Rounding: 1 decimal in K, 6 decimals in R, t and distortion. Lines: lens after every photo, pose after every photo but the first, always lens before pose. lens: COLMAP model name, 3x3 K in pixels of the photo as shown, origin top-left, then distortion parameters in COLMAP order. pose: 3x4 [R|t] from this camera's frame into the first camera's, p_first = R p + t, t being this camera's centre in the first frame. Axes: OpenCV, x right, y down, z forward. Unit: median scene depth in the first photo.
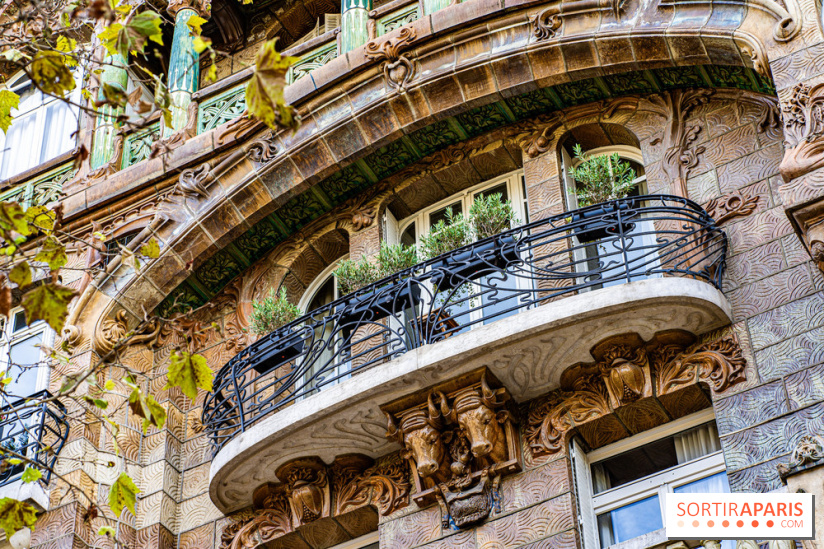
lens RADIAL K [[1864.9, 0, 392.2], [0, 1864.9, 244.6], [0, 0, 1]] dist [-0.006193, 0.000000]
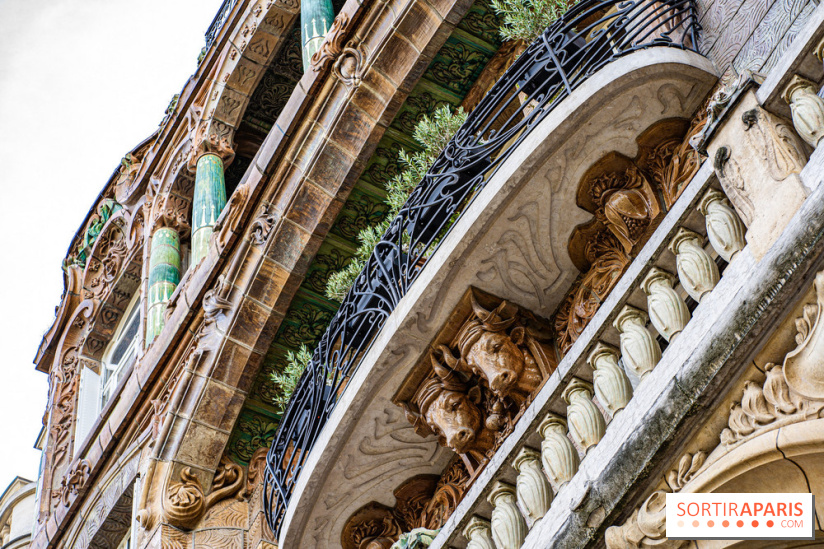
lens RADIAL K [[1864.9, 0, 413.1], [0, 1864.9, 254.9], [0, 0, 1]] dist [-0.006193, 0.000000]
pose [[0.862150, -0.455927, -0.220972, 0.173356], [0.406095, 0.882641, -0.236709, 0.190660], [0.302961, 0.114344, 0.946119, 0.224560]]
